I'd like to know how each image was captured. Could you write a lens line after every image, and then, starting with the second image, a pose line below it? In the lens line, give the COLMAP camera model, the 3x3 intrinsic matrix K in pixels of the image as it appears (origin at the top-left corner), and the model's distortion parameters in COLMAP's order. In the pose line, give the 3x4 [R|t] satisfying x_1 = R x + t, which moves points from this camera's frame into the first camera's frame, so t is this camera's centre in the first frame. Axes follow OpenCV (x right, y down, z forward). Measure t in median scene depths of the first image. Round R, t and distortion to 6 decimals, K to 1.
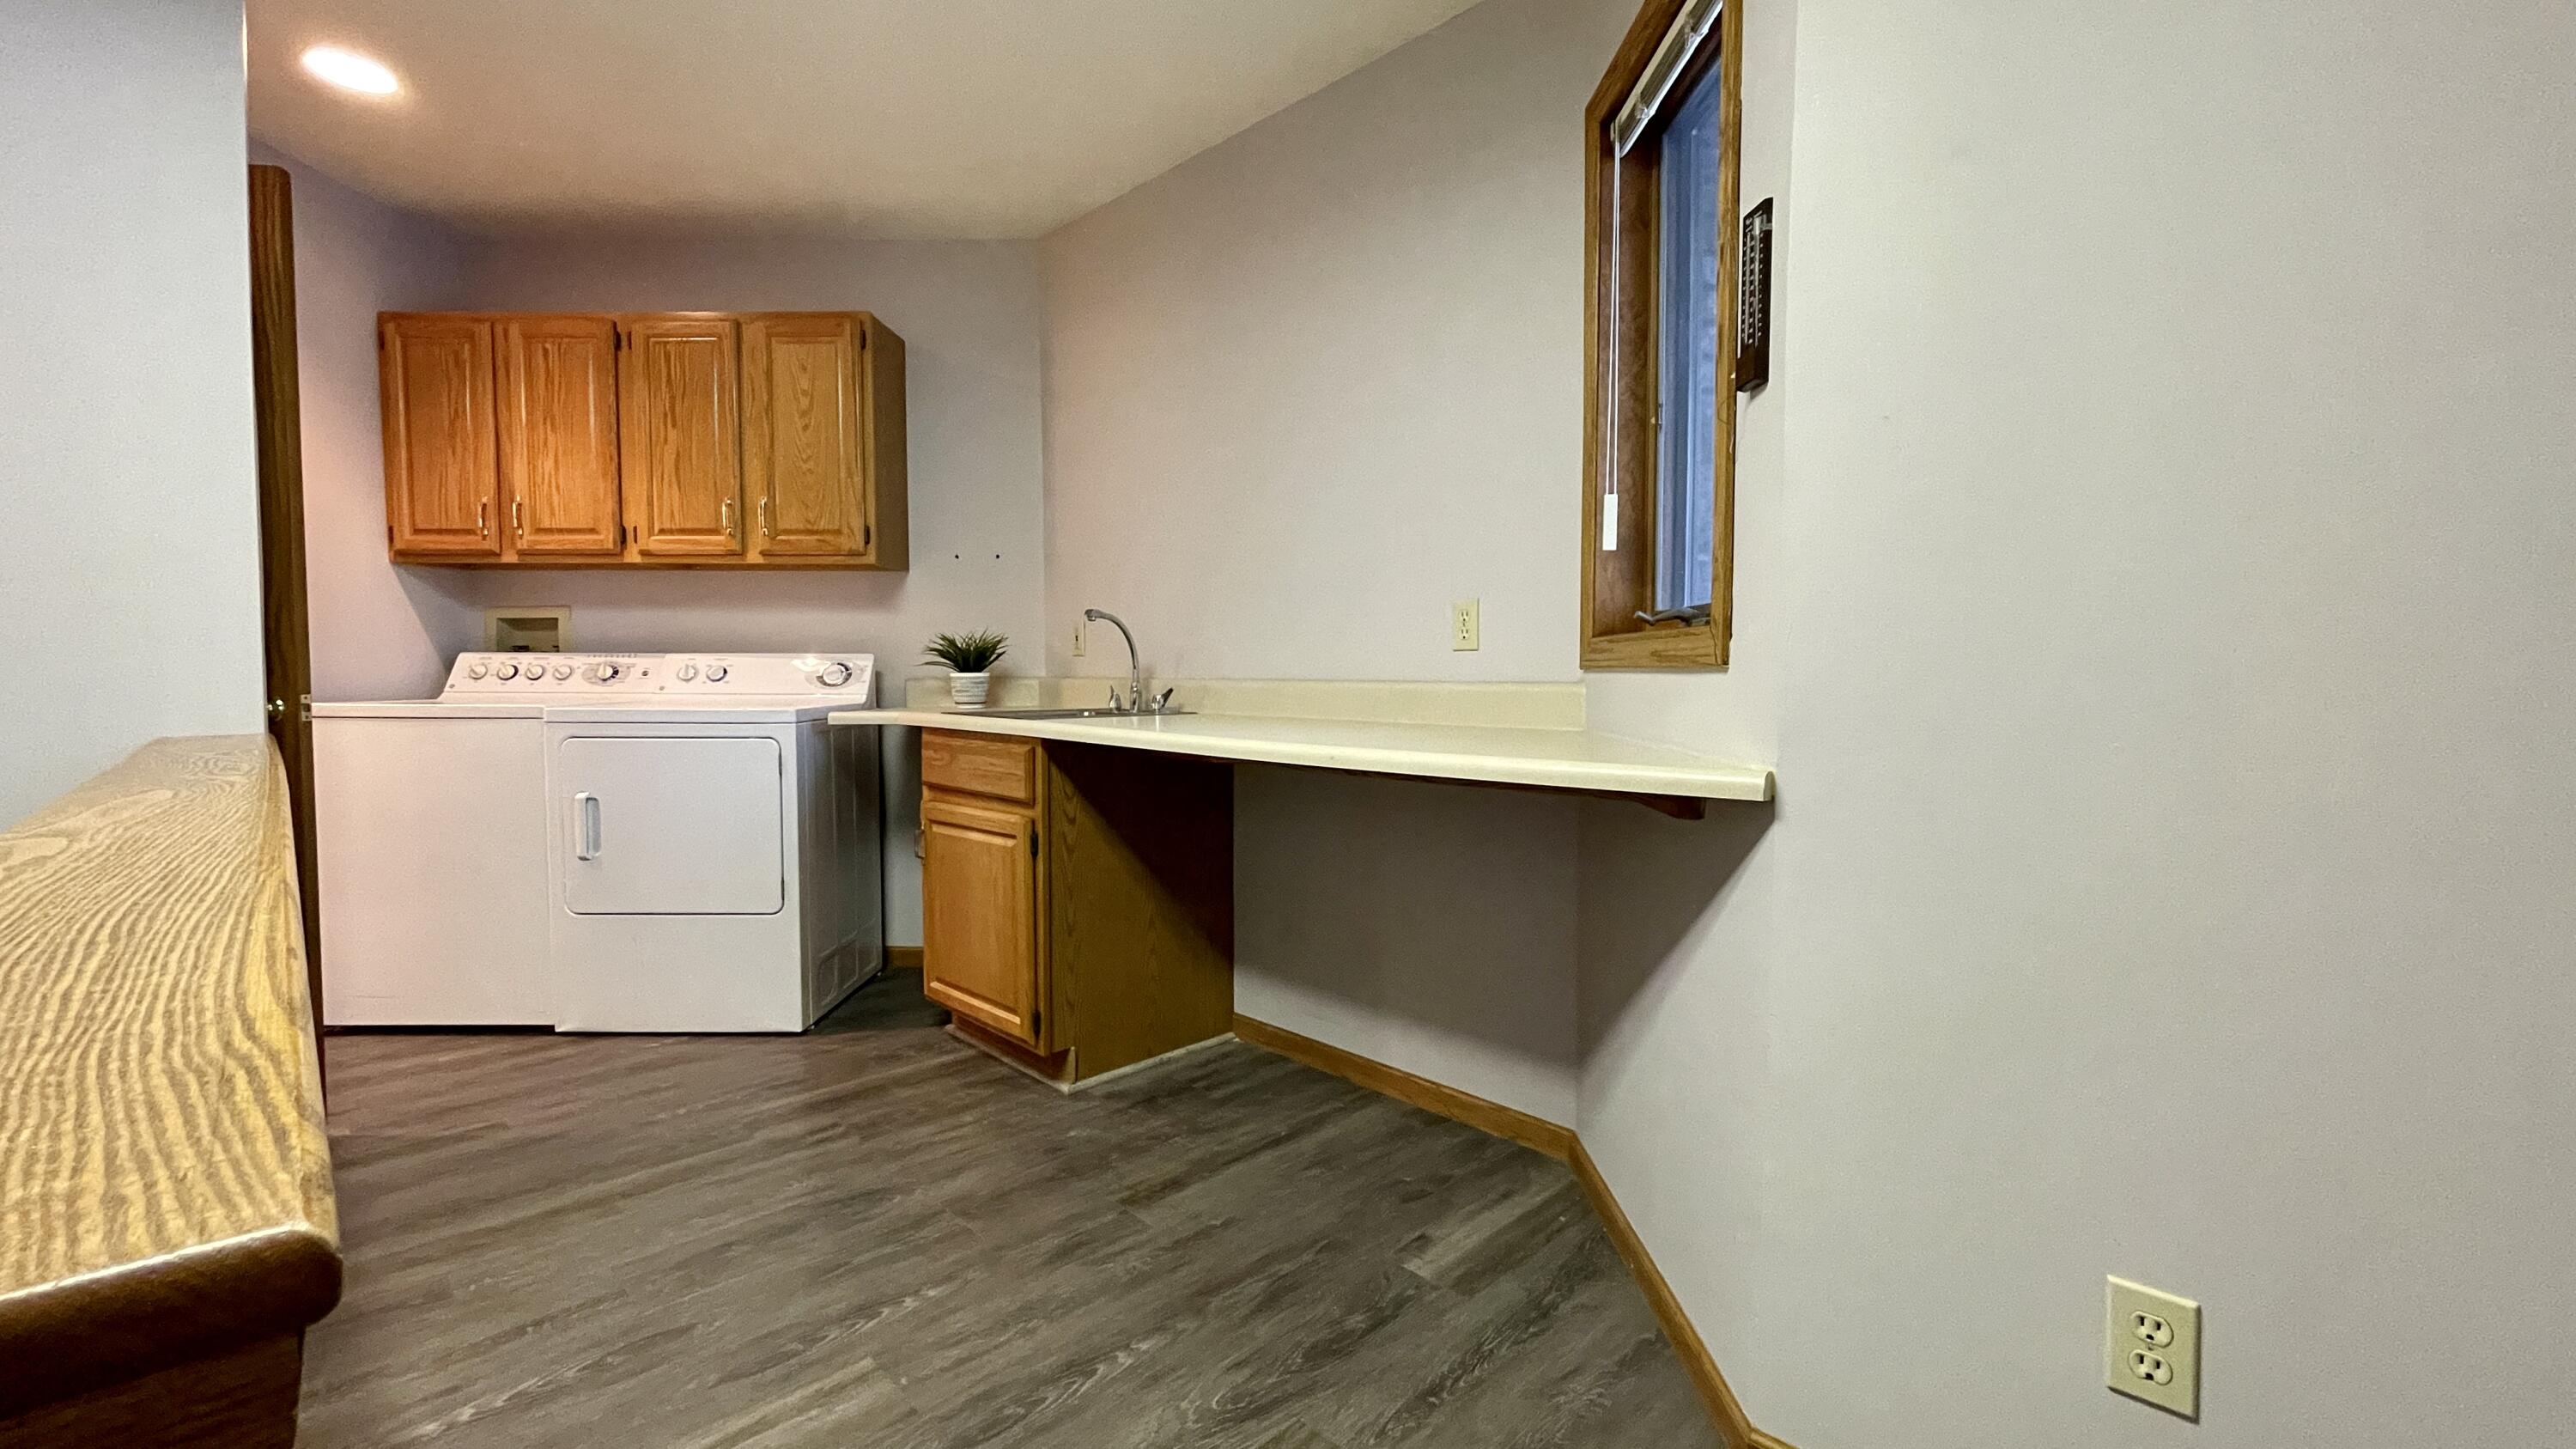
lens RADIAL K [[1032.2, 0, 1281.6], [0, 1032.2, 723.7], [0, 0, 1]] dist [-0.013489, 0.000055]
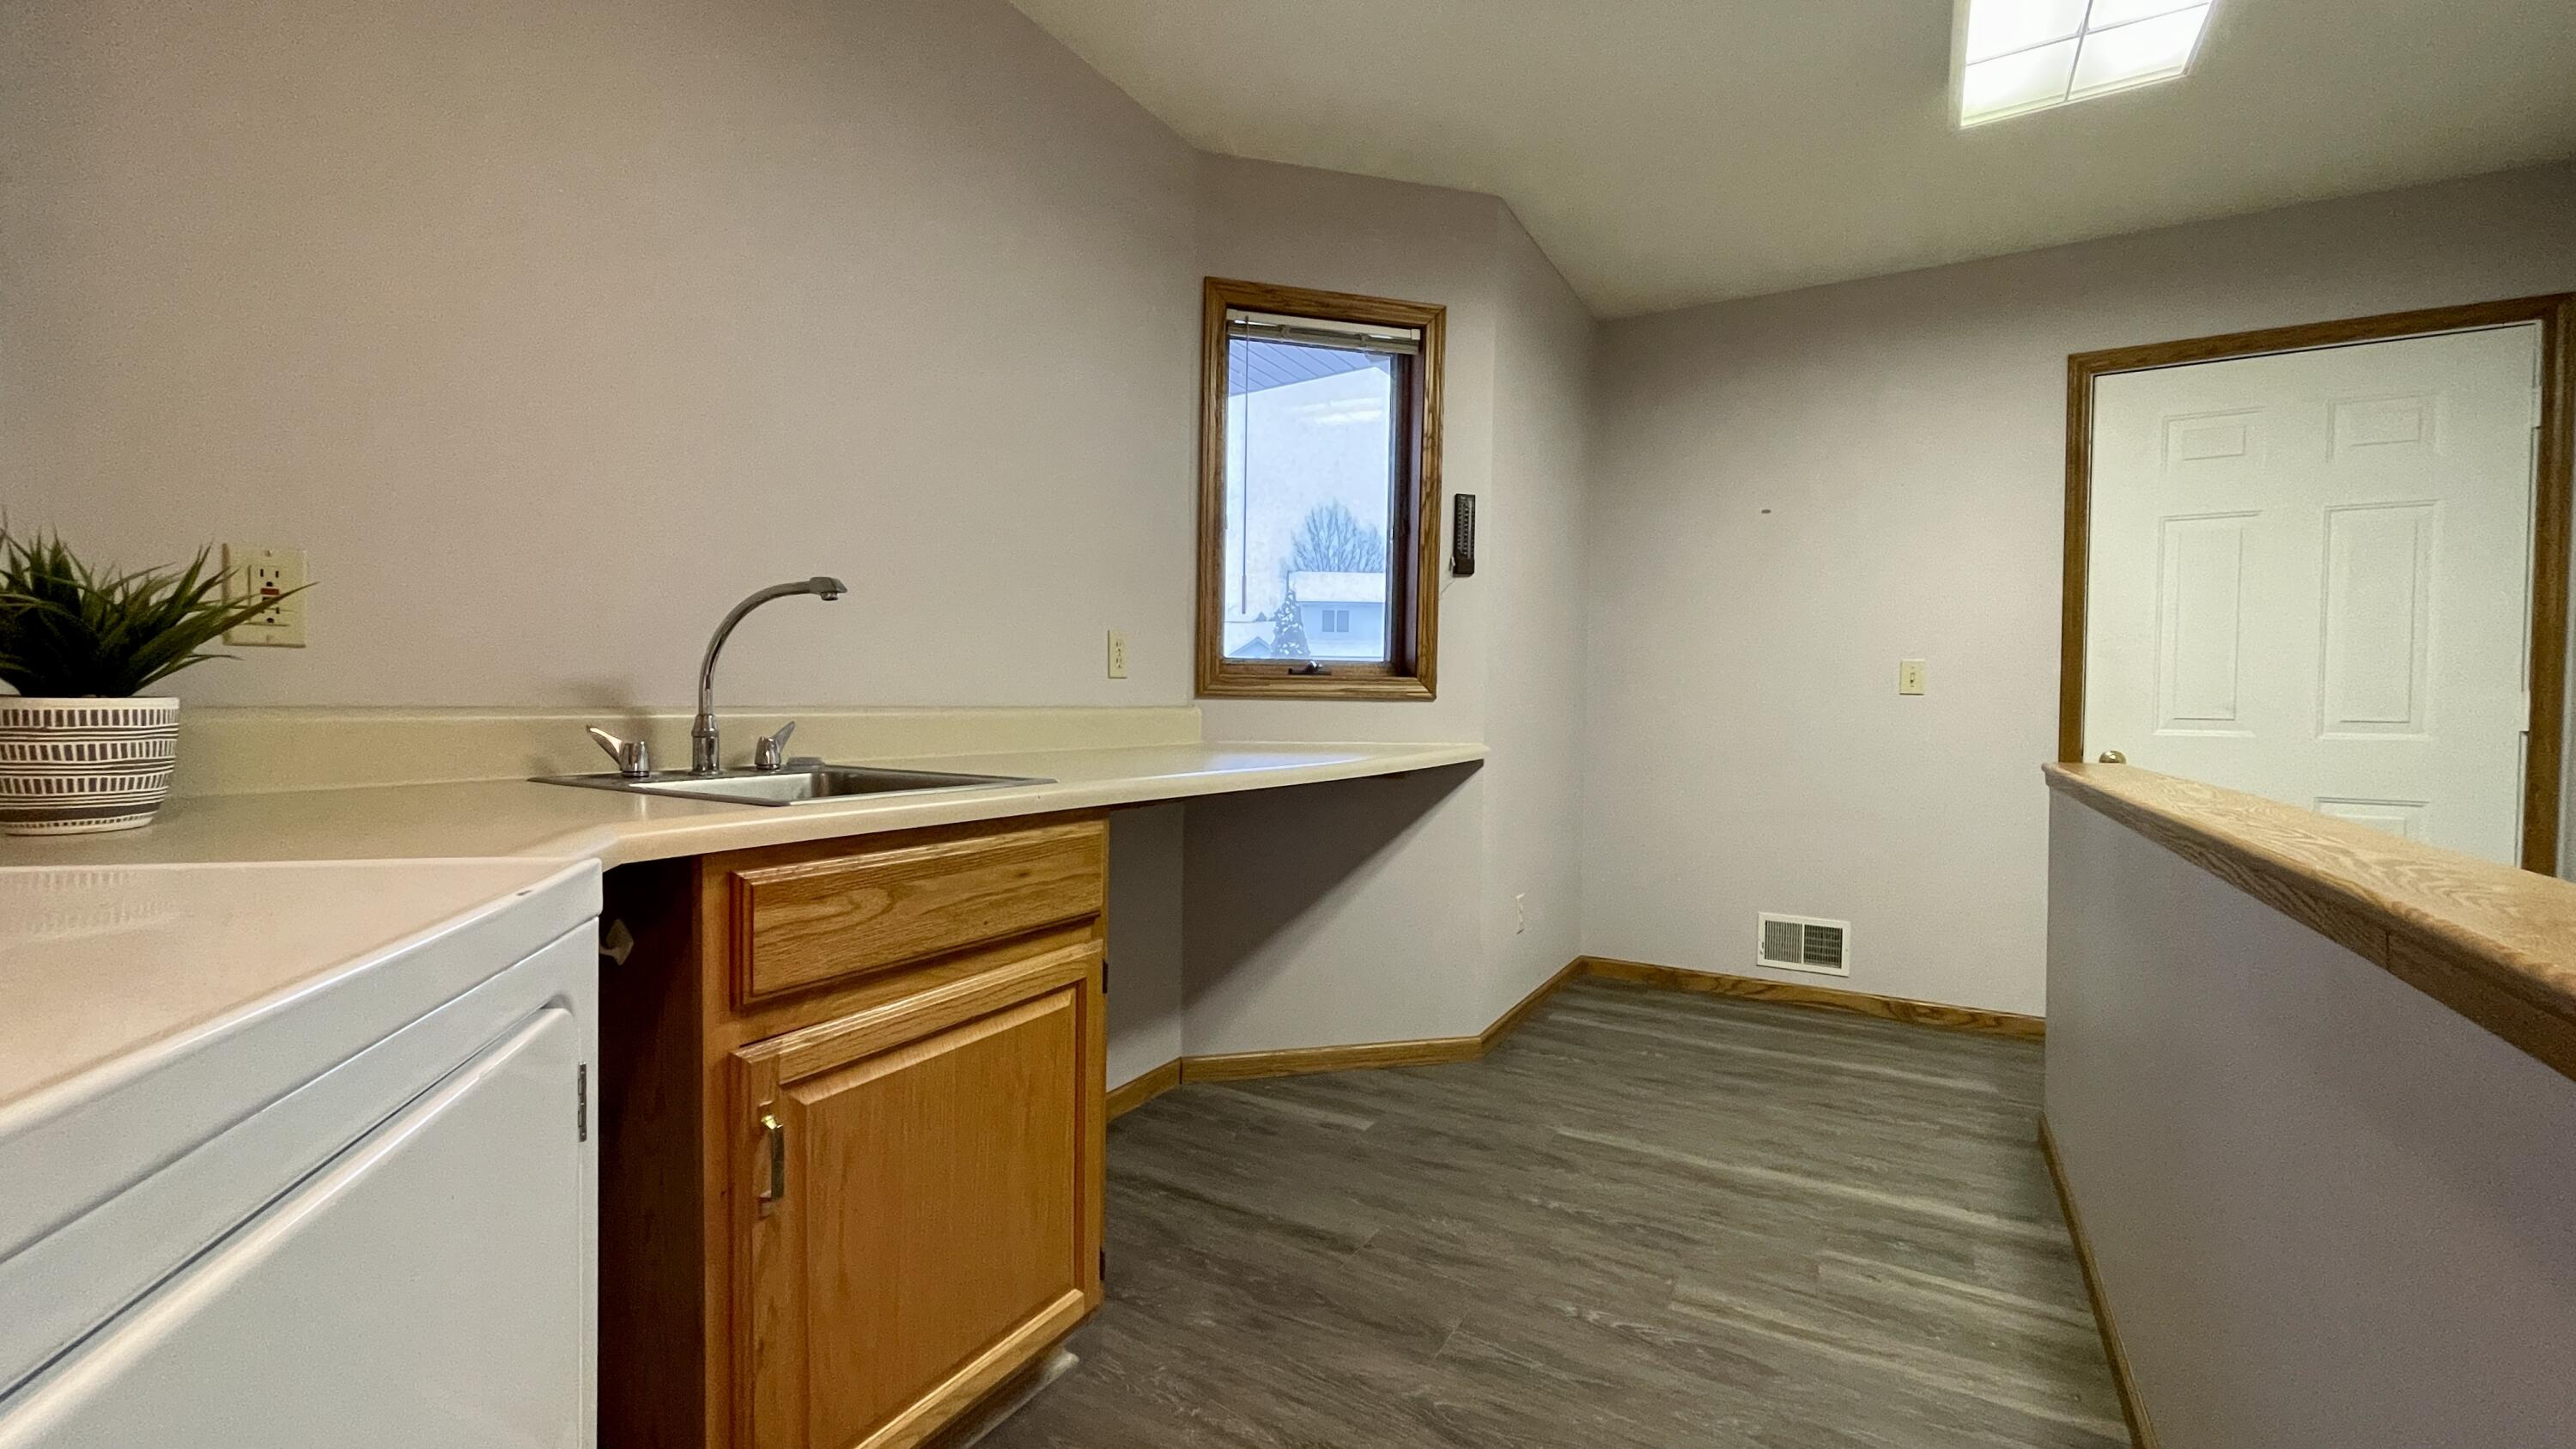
lens RADIAL K [[1032.2, 0, 1286.4], [0, 1032.2, 720.5], [0, 0, 1]] dist [-0.013489, 0.000055]
pose [[-0.242678, -0.031292, 0.969602, -1.136783], [0.031967, 0.998679, 0.040231, -0.080303], [-0.969580, 0.040758, -0.241358, 1.359726]]
